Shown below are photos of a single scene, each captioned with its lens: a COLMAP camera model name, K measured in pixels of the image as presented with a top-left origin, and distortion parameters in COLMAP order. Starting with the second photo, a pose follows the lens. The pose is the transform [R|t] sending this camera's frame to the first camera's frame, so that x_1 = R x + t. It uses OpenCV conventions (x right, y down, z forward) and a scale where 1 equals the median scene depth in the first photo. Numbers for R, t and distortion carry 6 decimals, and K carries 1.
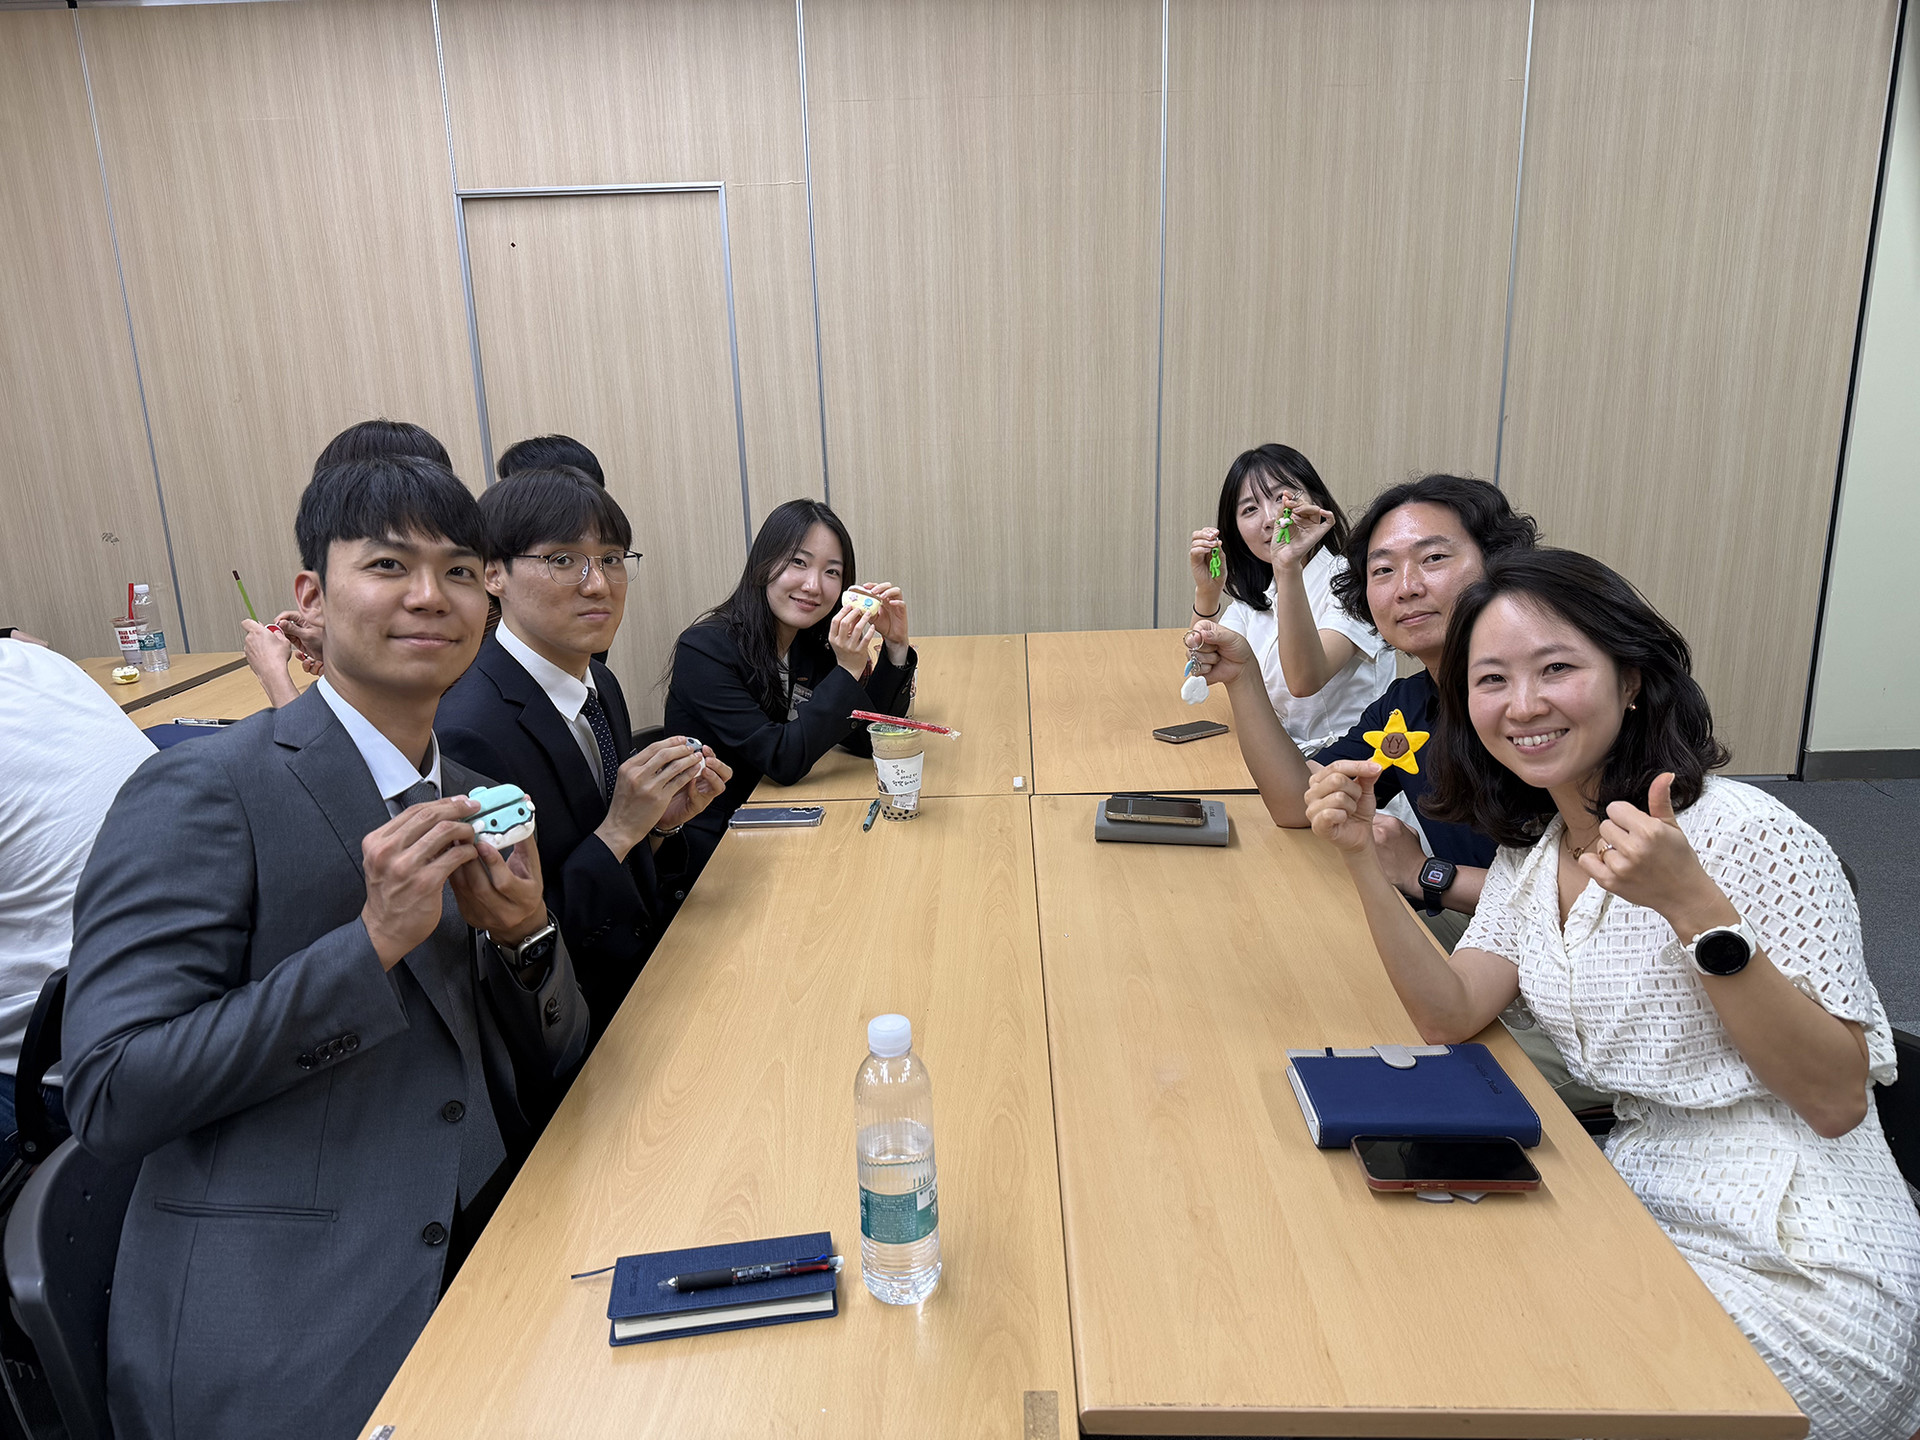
lens RADIAL K [[1343.7, 0, 959.0], [0, 1343.7, 720.4], [0, 0, 1]] dist [0.007783, -0.011455]
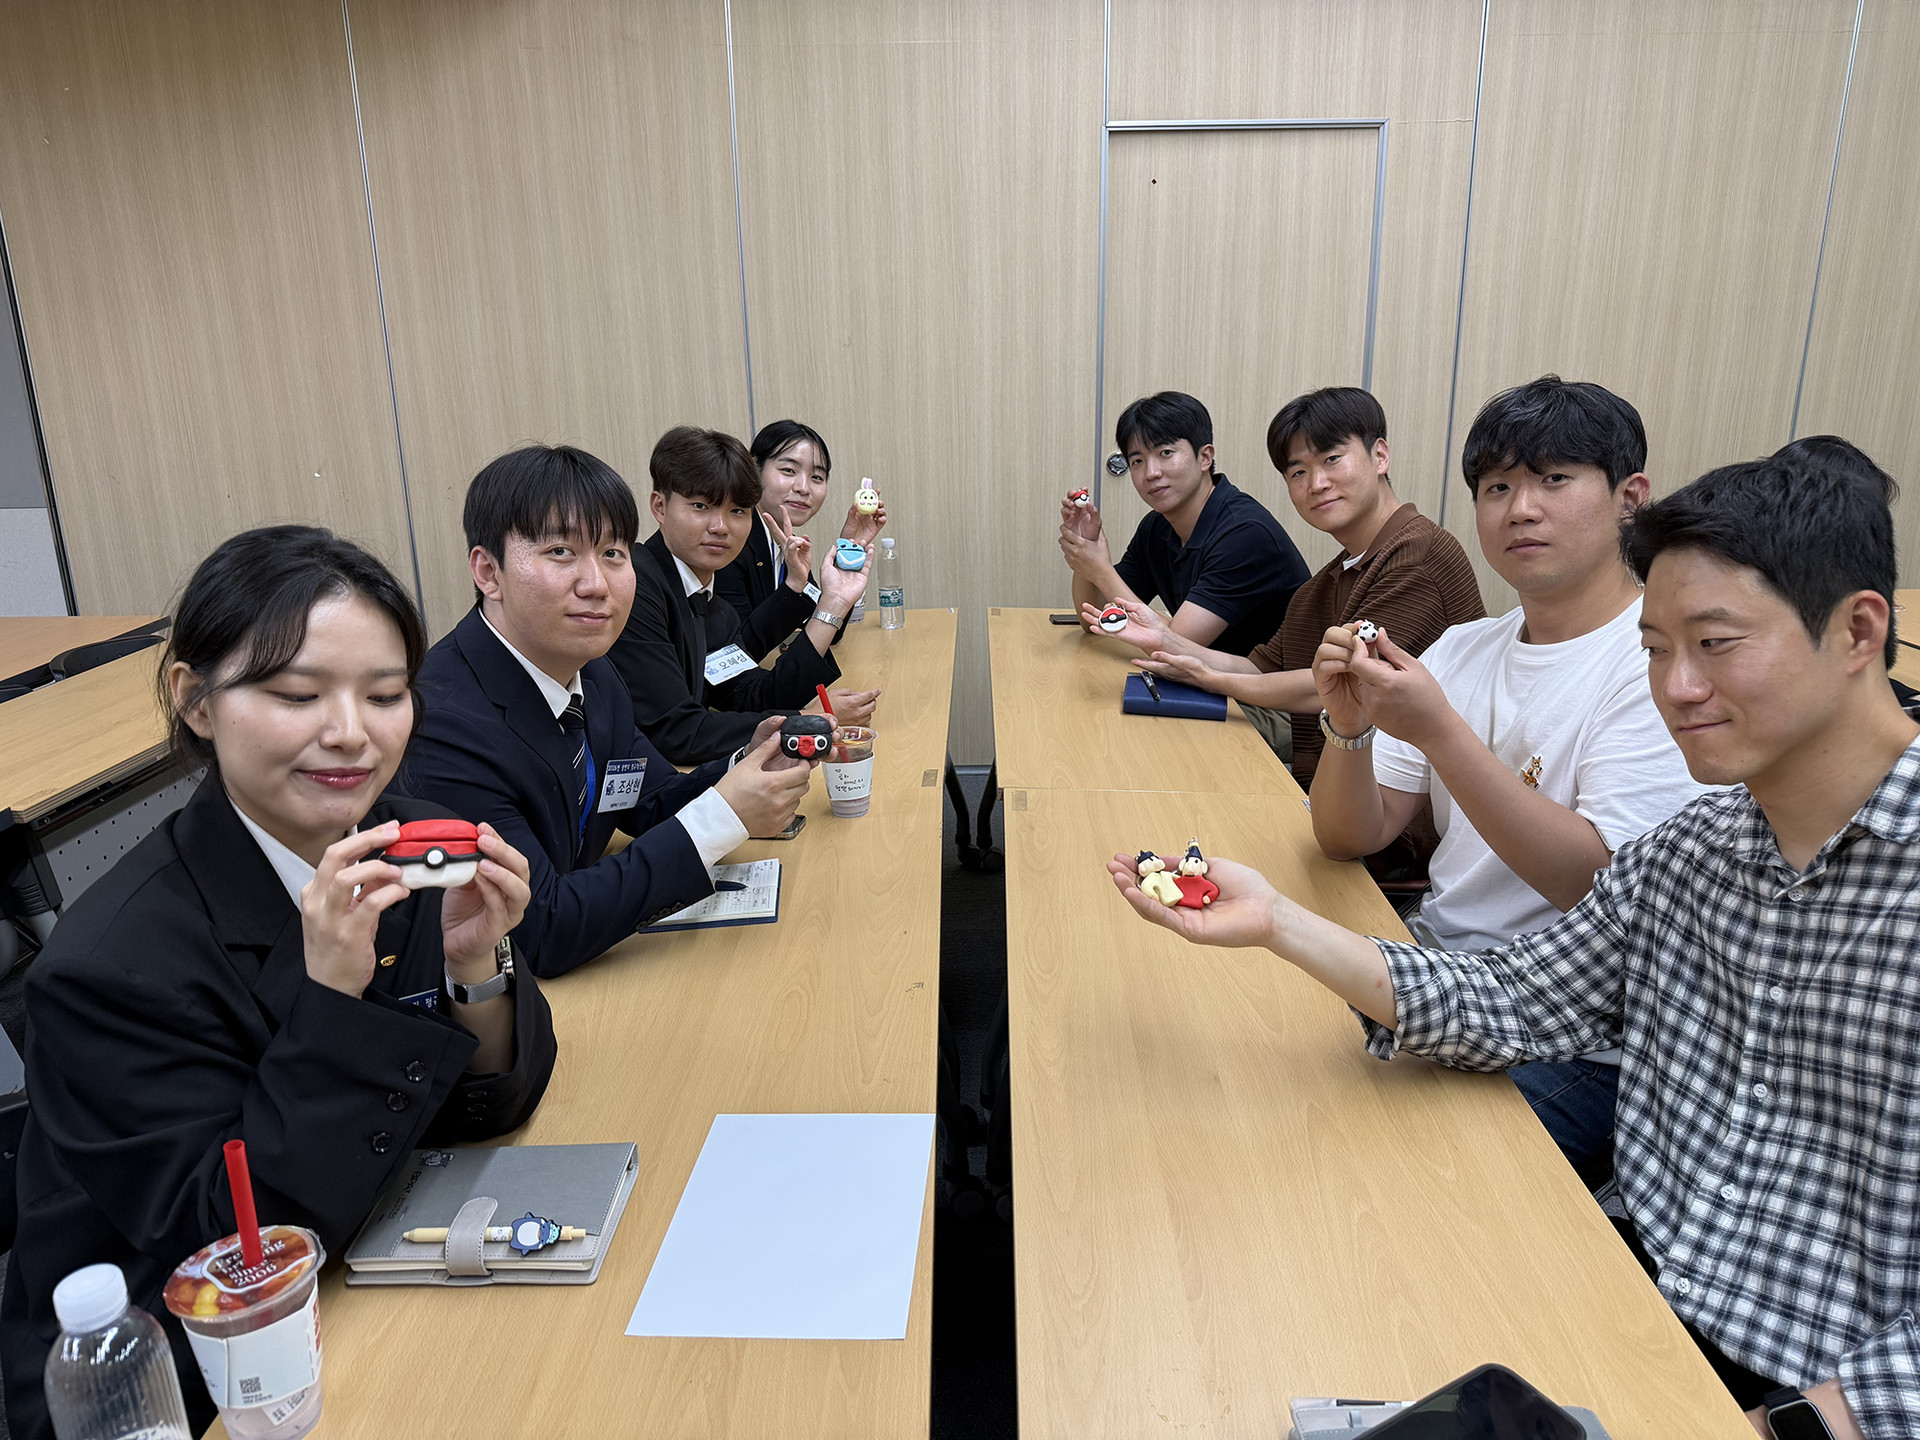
lens RADIAL K [[1343.7, 0, 956.5], [0, 1343.7, 722.3], [0, 0, 1]] dist [0.007783, -0.011455]
pose [[0.998263, -0.008011, 0.058374, -0.532567], [0.007366, 0.999910, 0.011255, 0.016997], [-0.058459, -0.010805, 0.998231, 0.055437]]
